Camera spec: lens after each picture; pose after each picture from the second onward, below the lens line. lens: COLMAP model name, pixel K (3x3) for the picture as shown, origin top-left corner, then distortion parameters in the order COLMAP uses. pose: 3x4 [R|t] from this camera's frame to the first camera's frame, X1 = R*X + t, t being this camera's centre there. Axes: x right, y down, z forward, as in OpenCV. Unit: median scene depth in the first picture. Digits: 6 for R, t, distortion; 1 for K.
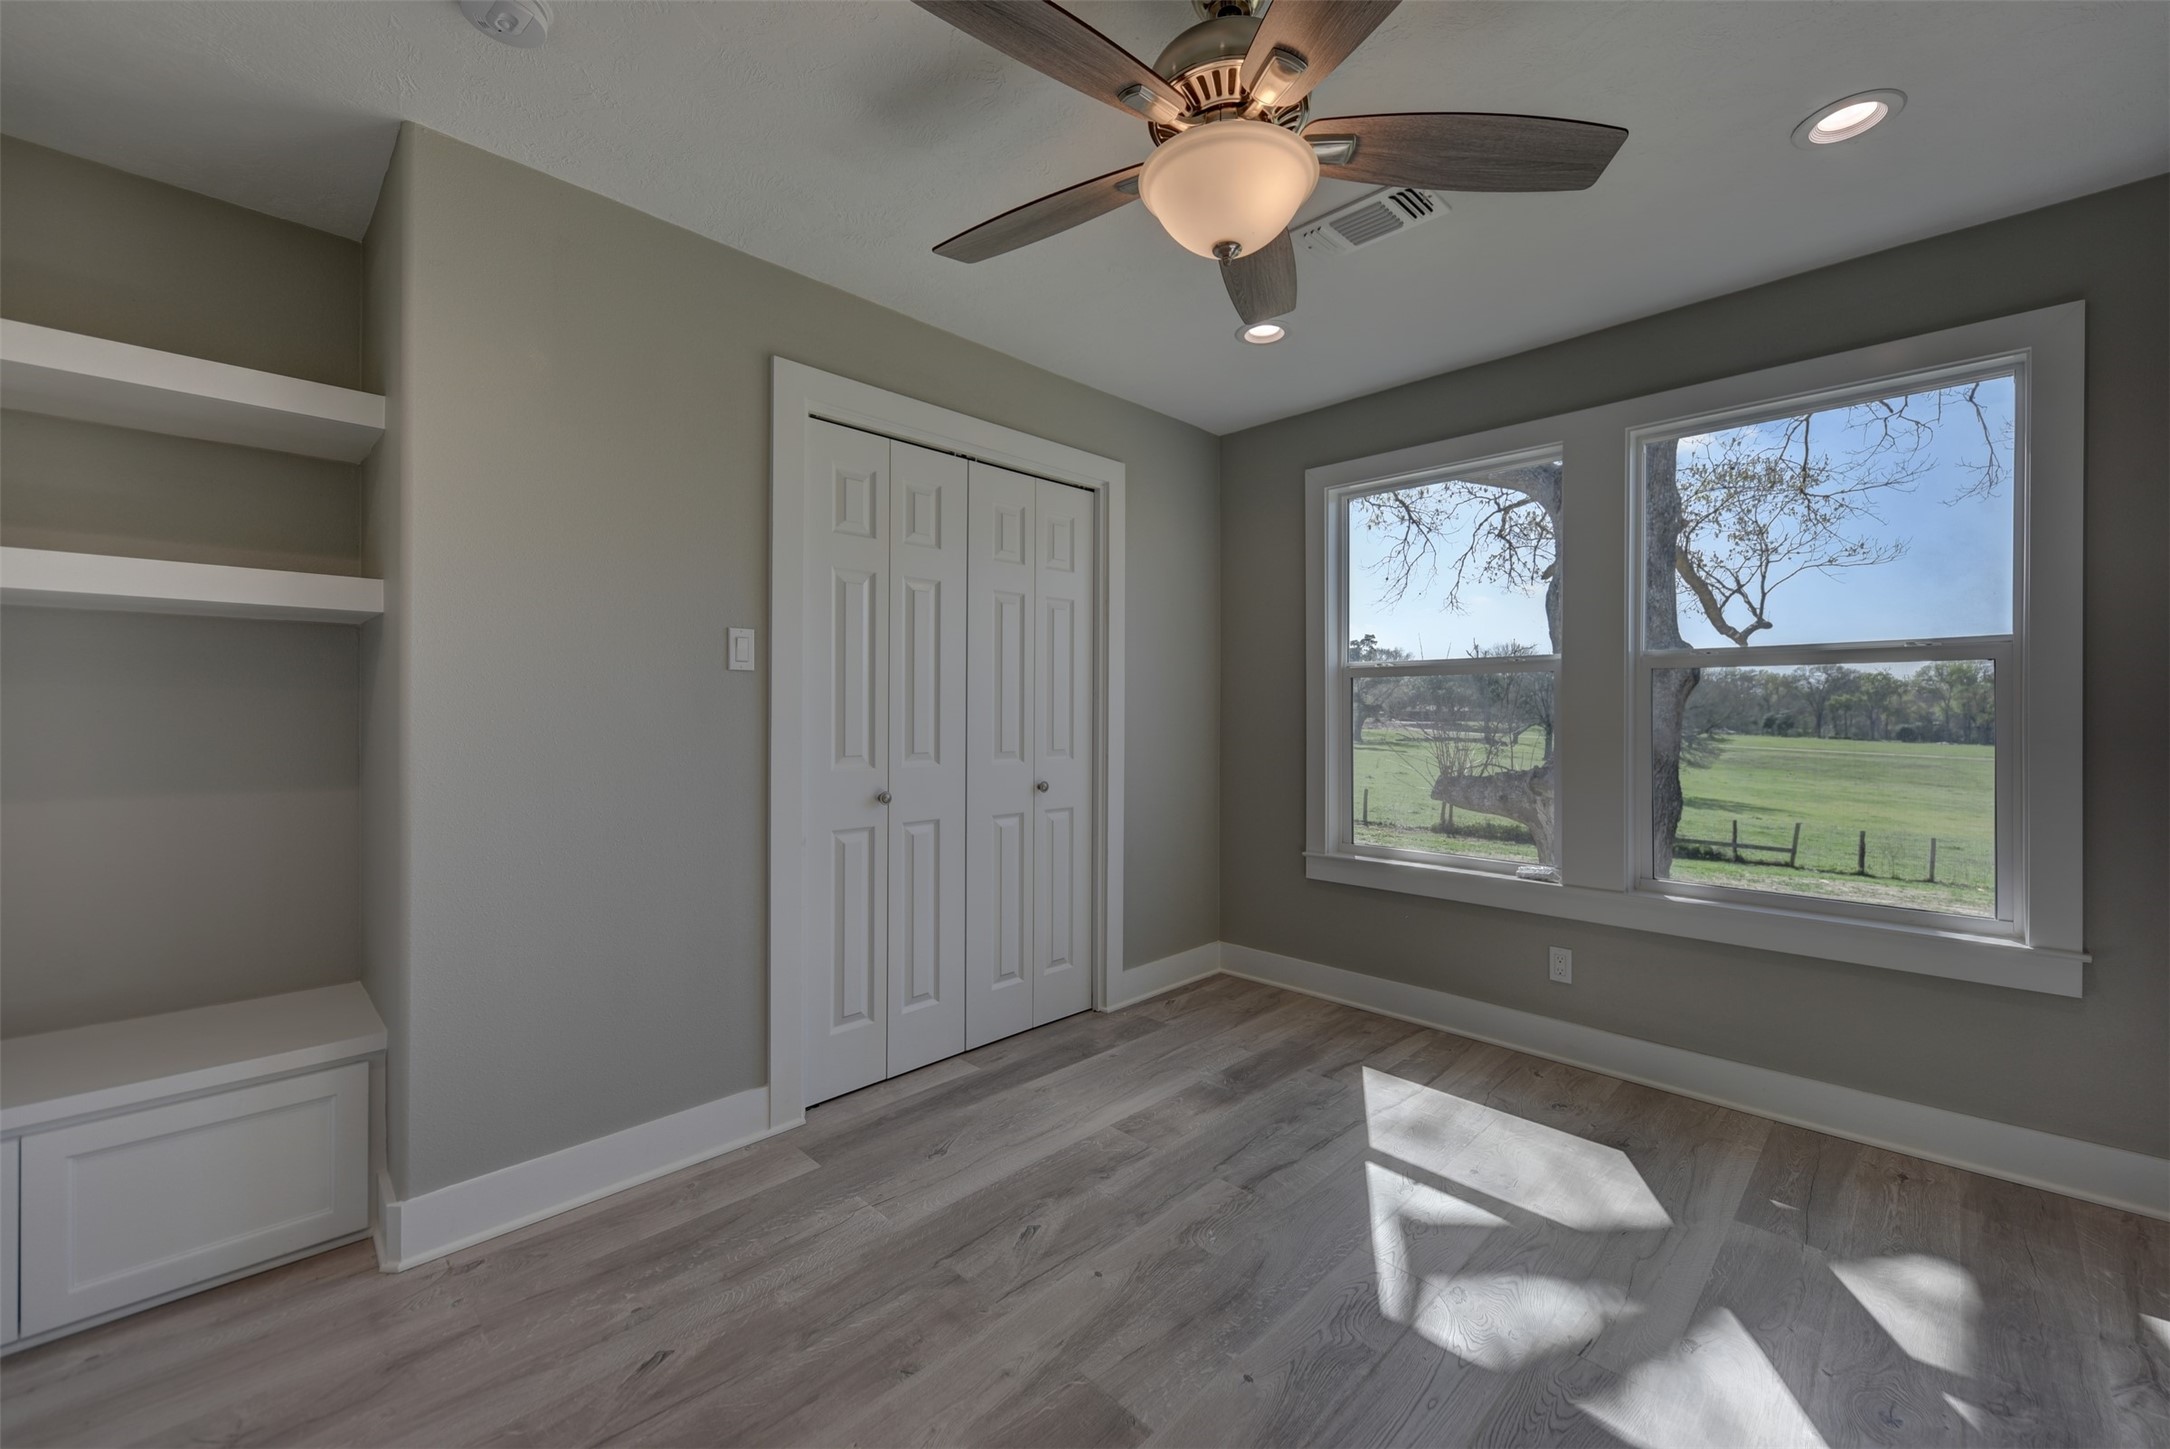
lens RADIAL K [[881.3, 0, 1151.7], [0, 881.3, 705.2], [0, 0, 1]] dist [-0.002211, -0.001051]
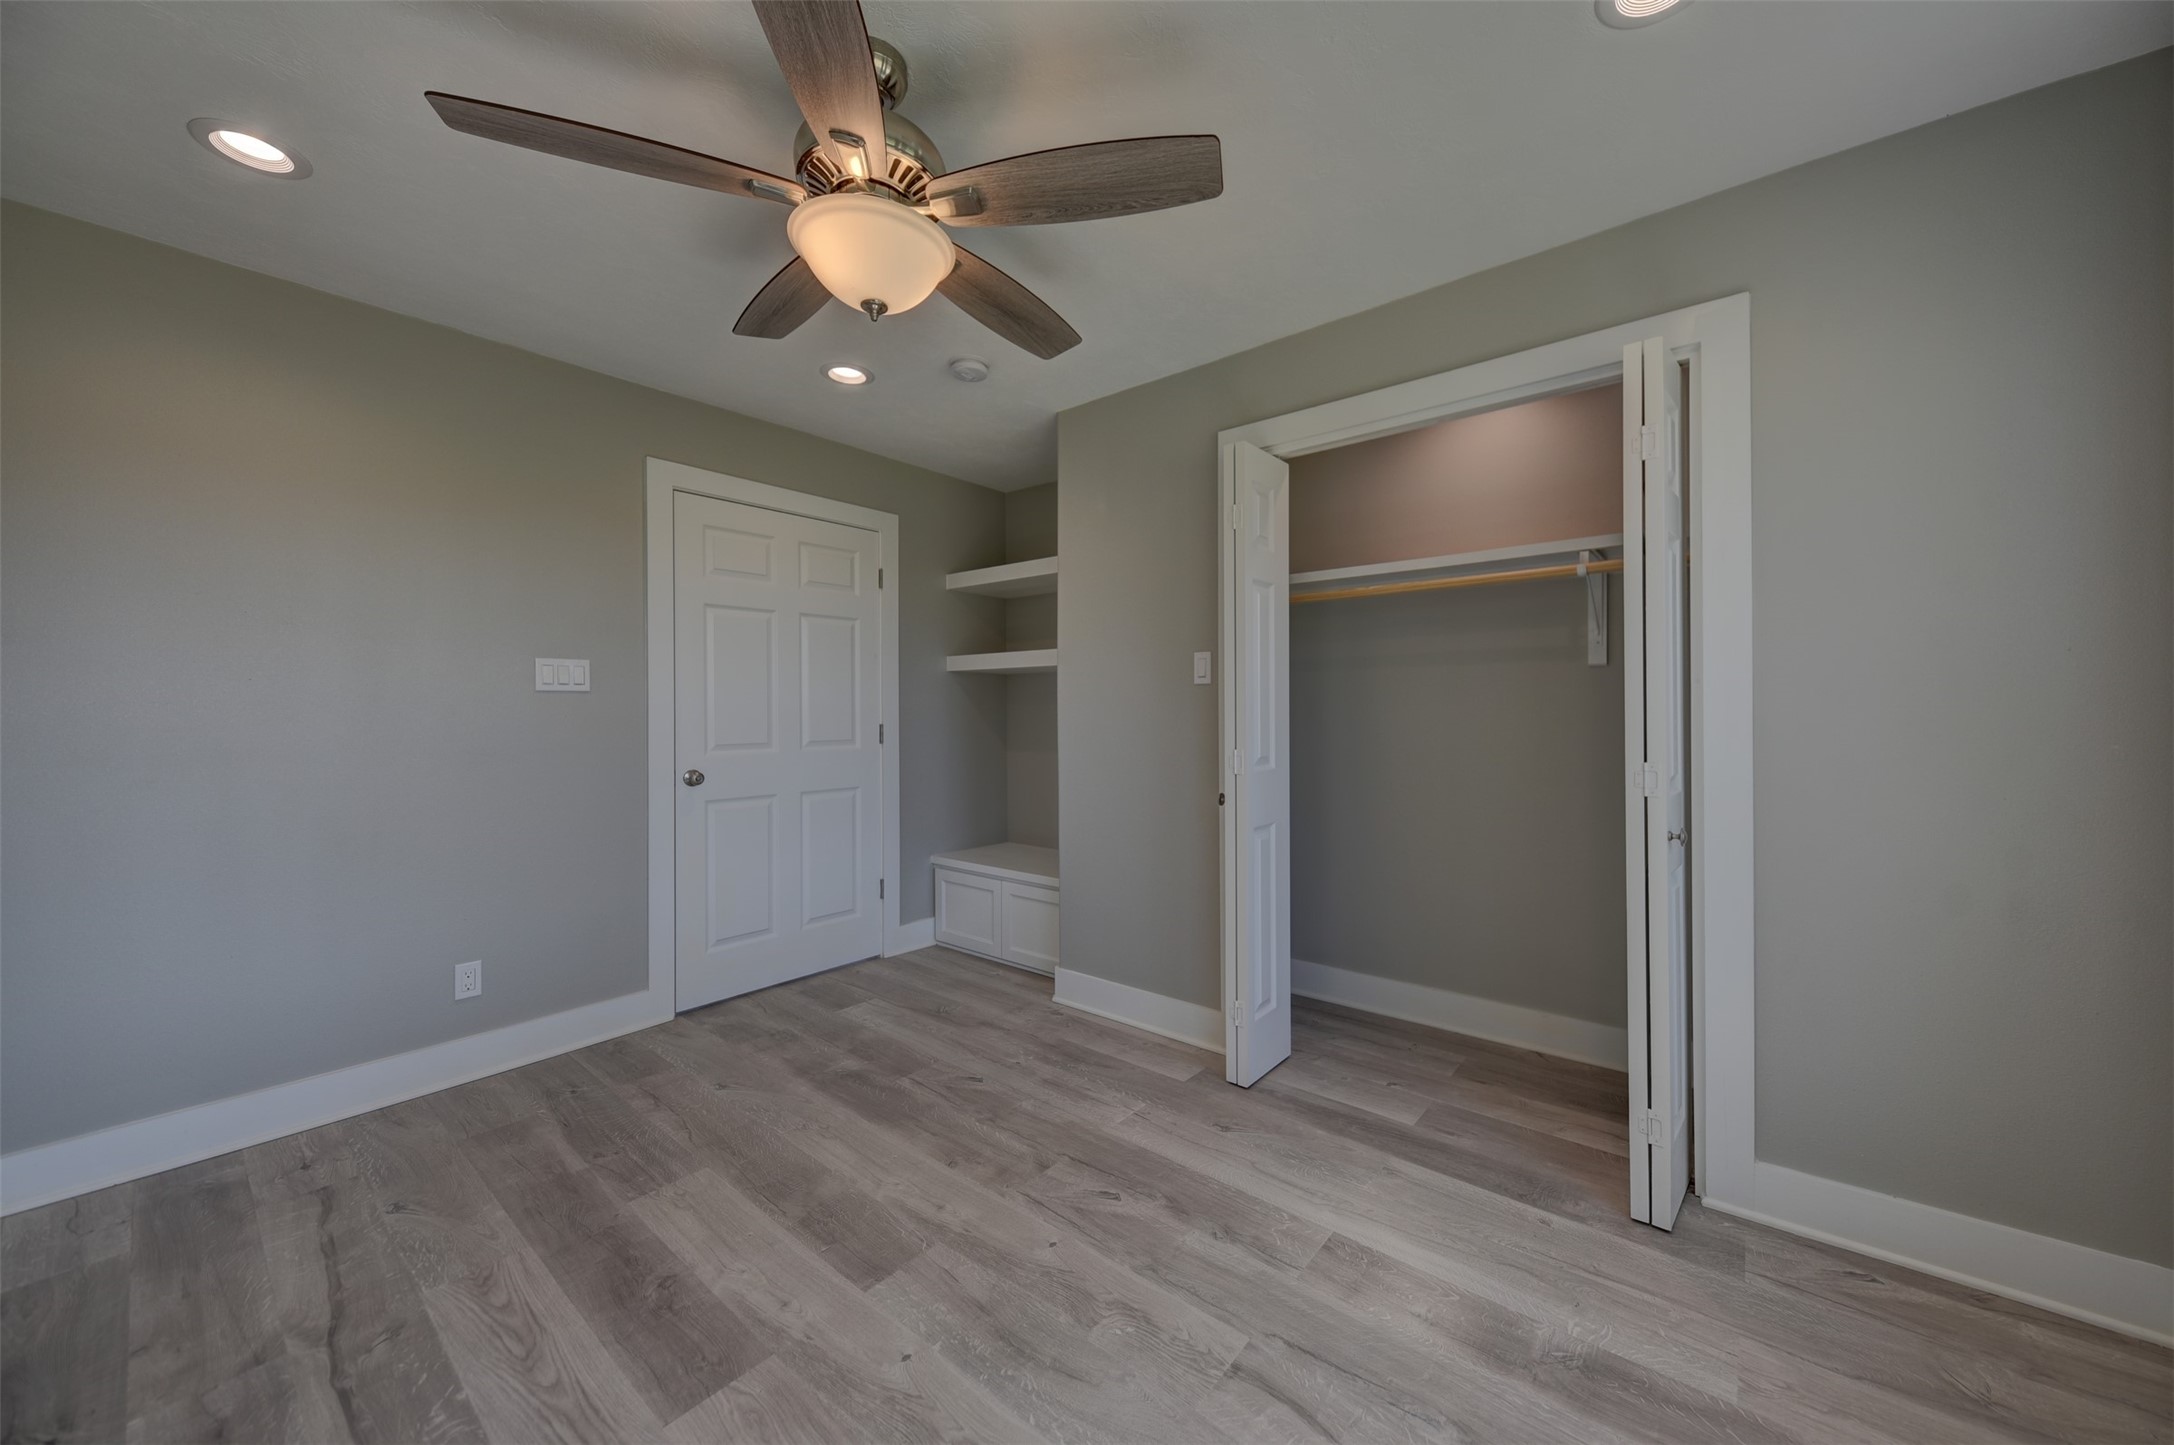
lens RADIAL K [[778.4, 0, 1077.6], [0, 778.4, 720.5], [0, 0, 1]] dist [-0.002518, -0.002051]
pose [[0.031671, 0.009988, -0.999448, 0.755981], [0.007463, 0.999920, 0.010229, -0.000610], [0.999470, -0.007783, 0.031594, 0.863369]]
